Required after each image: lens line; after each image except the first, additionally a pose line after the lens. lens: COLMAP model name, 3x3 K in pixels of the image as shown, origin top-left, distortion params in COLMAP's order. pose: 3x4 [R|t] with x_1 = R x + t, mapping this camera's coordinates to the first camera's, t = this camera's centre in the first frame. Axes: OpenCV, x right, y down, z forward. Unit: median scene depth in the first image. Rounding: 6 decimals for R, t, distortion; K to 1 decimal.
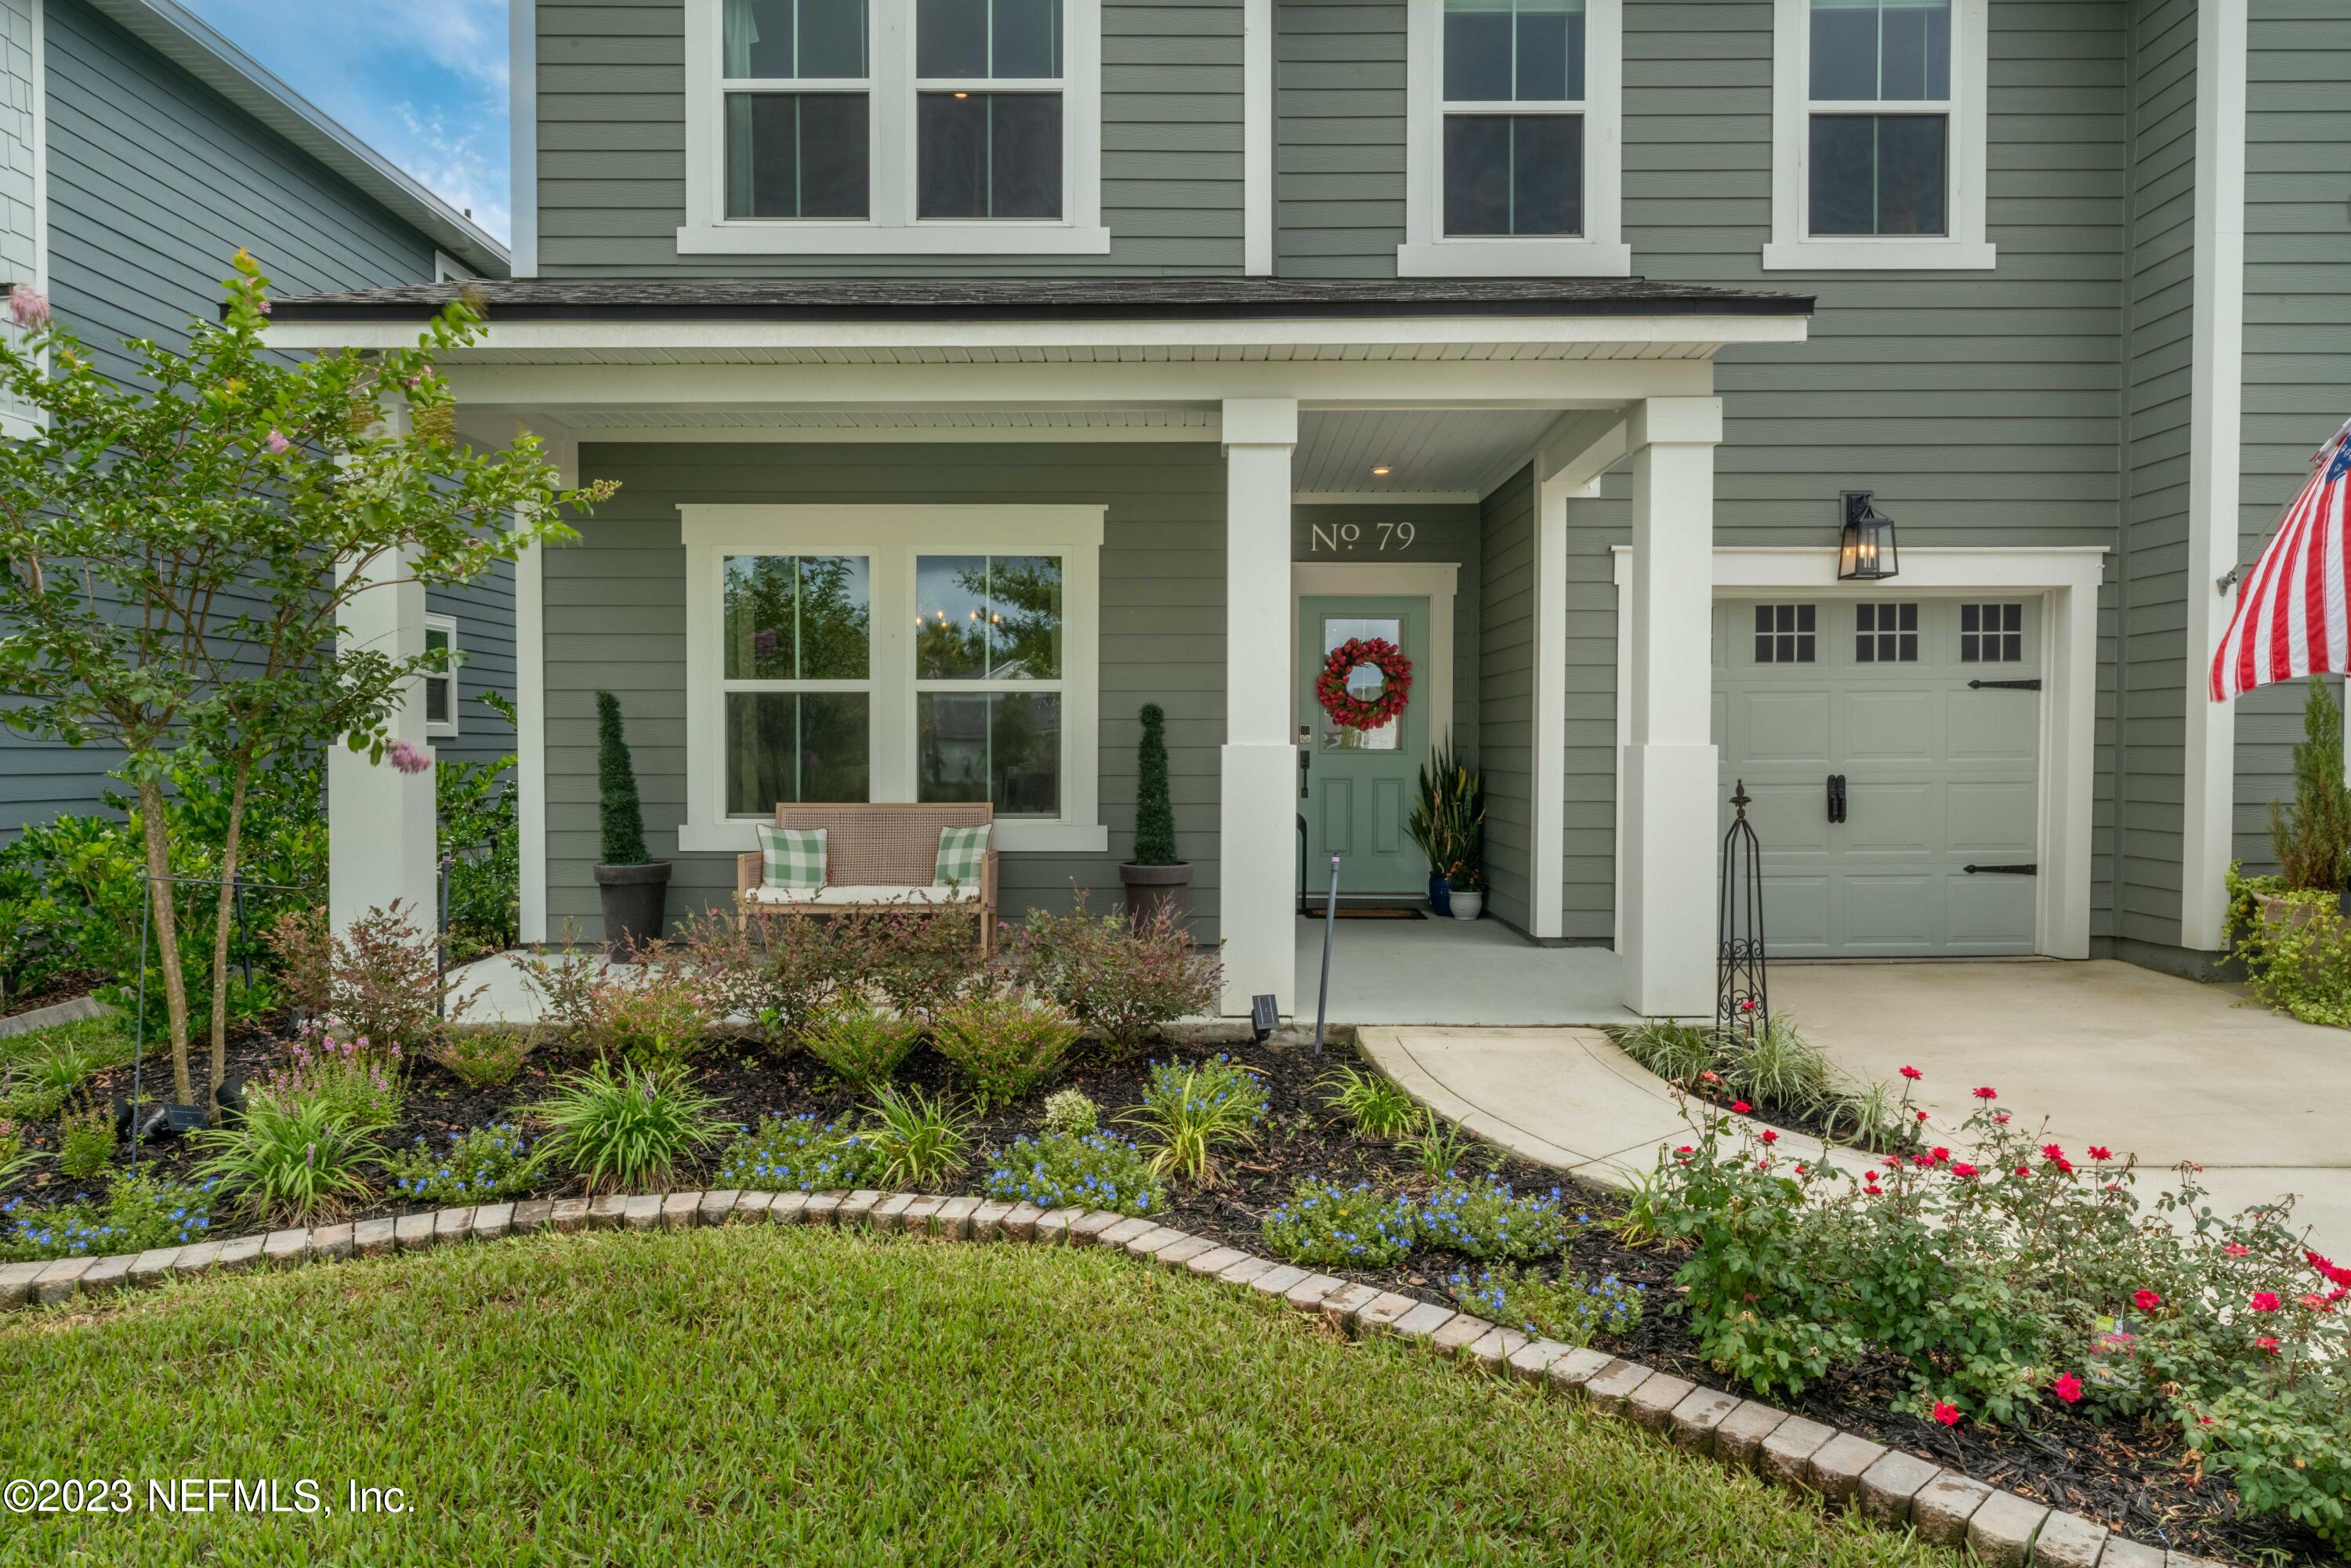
lens RADIAL K [[1621.4, 0, 1175.5], [0, 1621.4, 784.0], [0, 0, 1]] dist [0.000007, -0.000013]
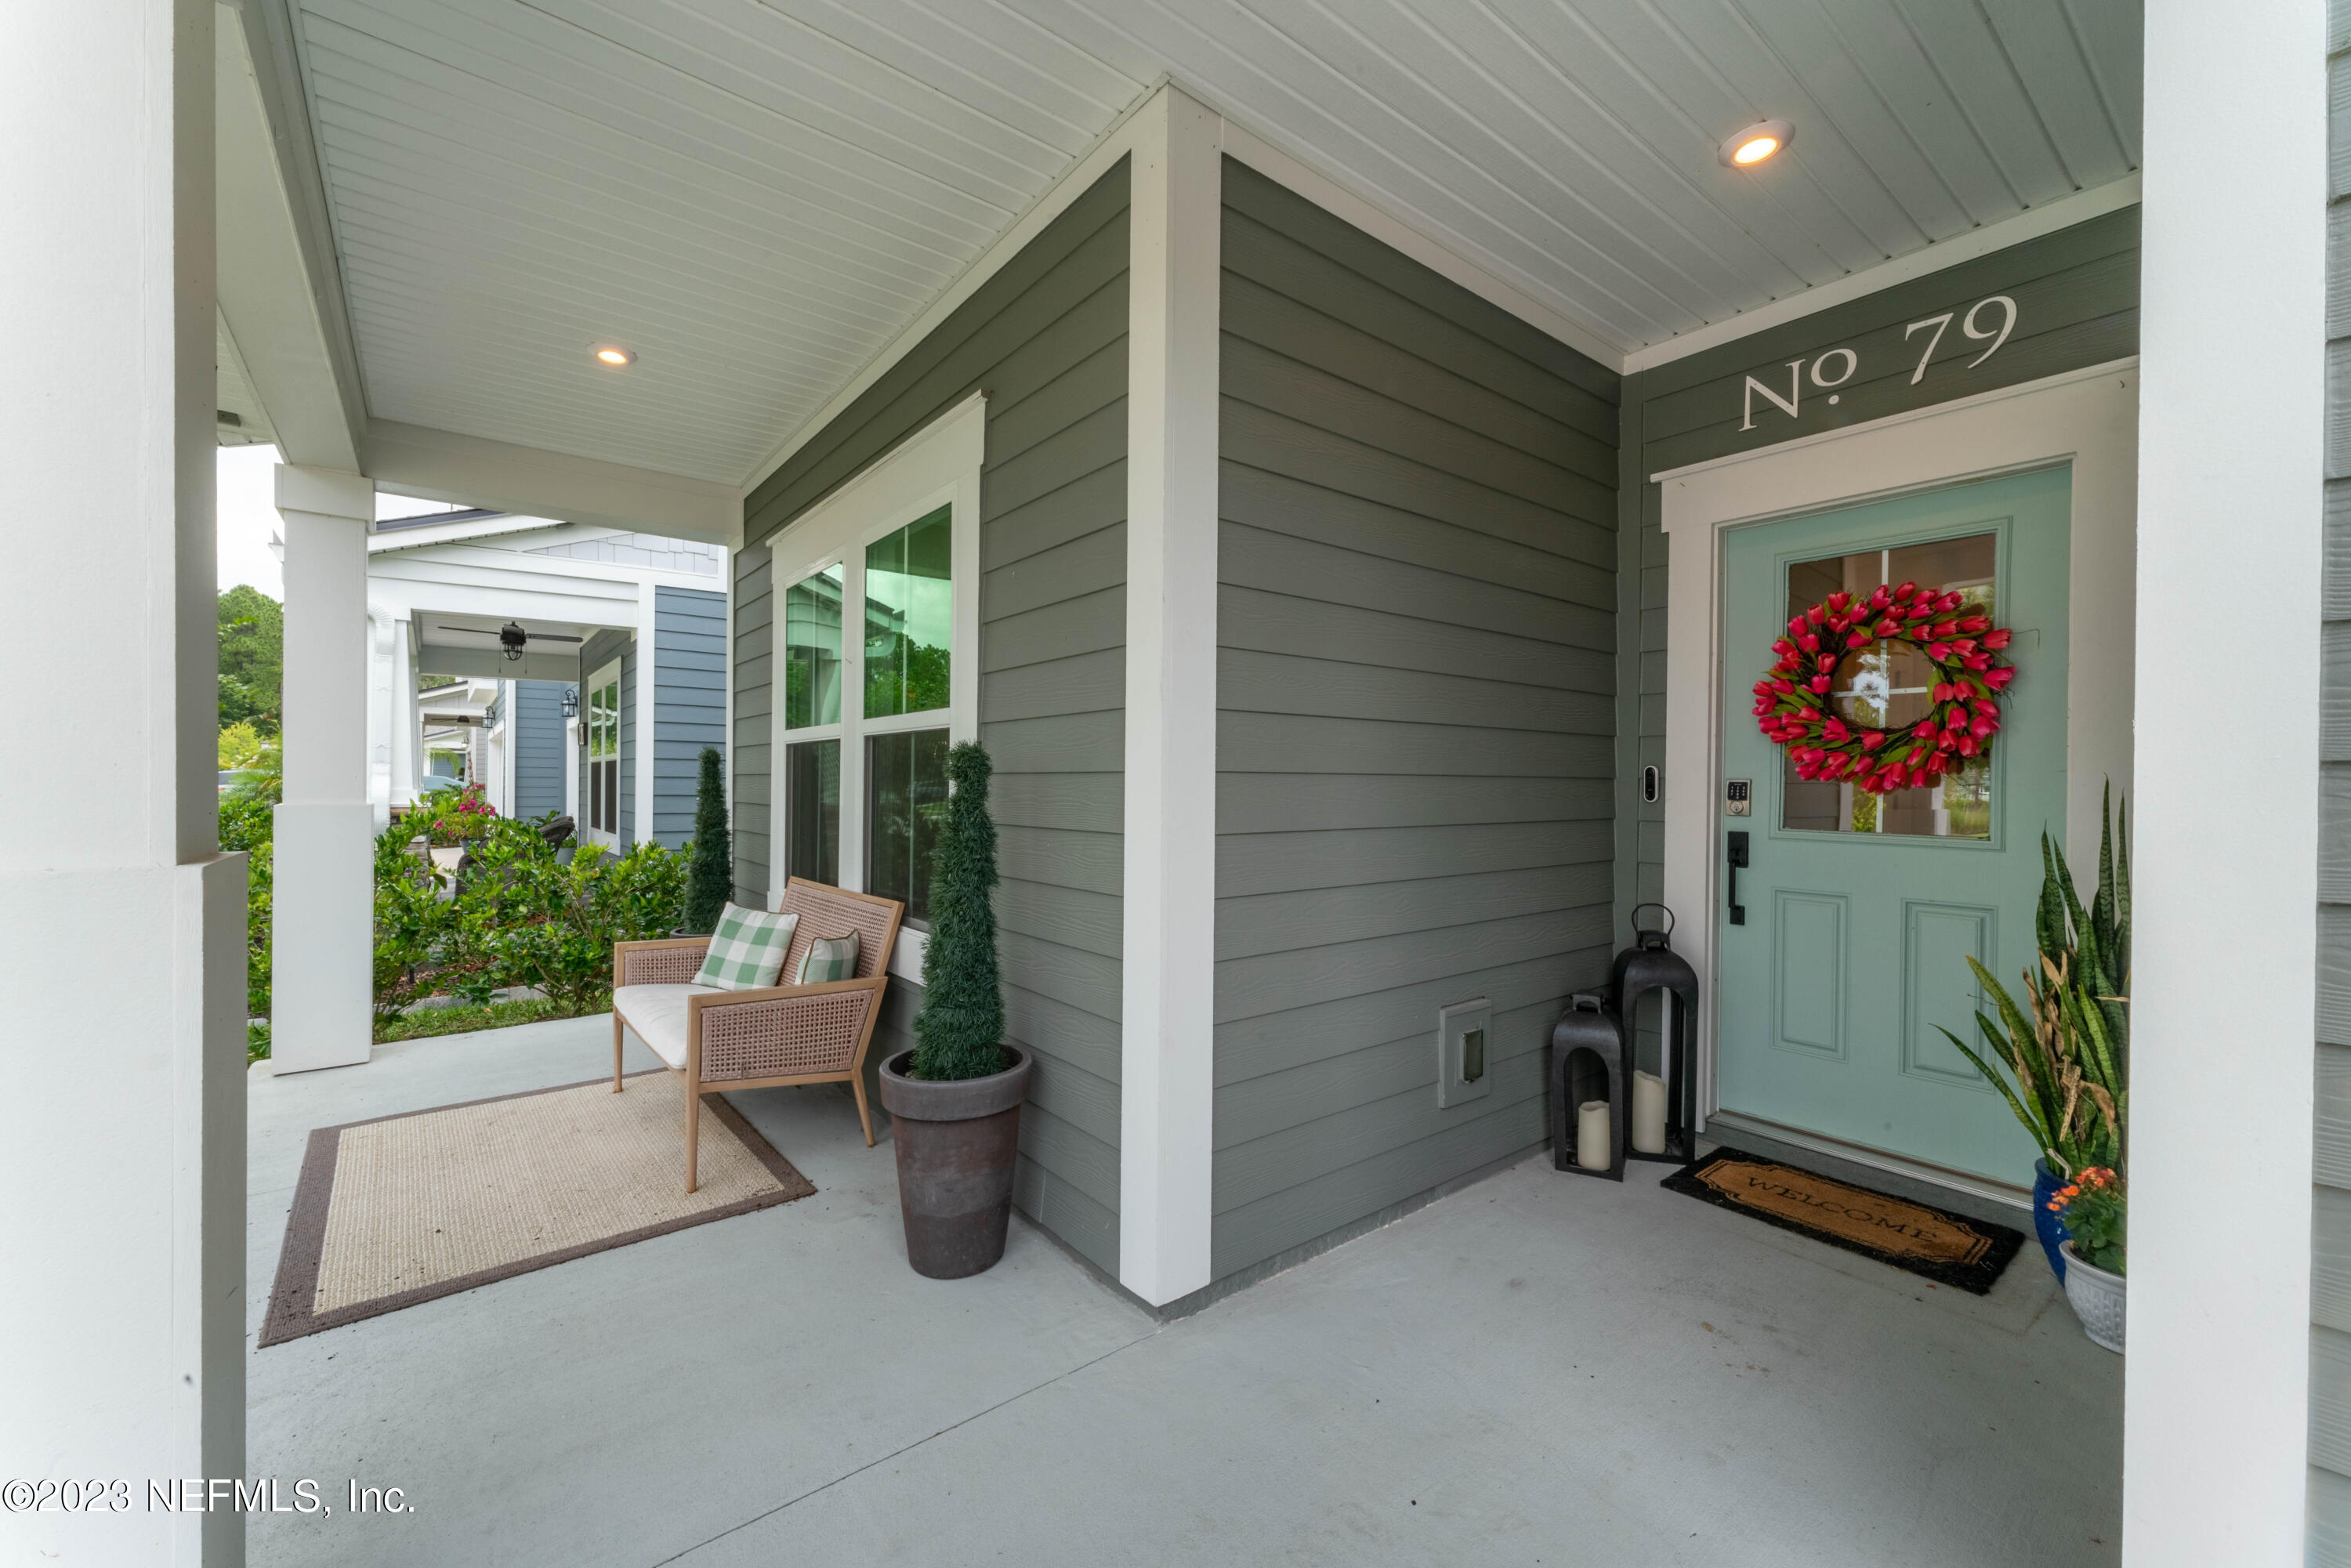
lens RADIAL K [[933.7, 0, 1175.5], [0, 933.7, 784.0], [0, 0, 1]] dist [0.001557, 0.000326]
pose [[0.618760, 0.007078, -0.785548, 0.202452], [-0.021527, 0.999737, -0.007949, -0.029654], [0.785285, 0.021829, 0.618749, 0.688797]]
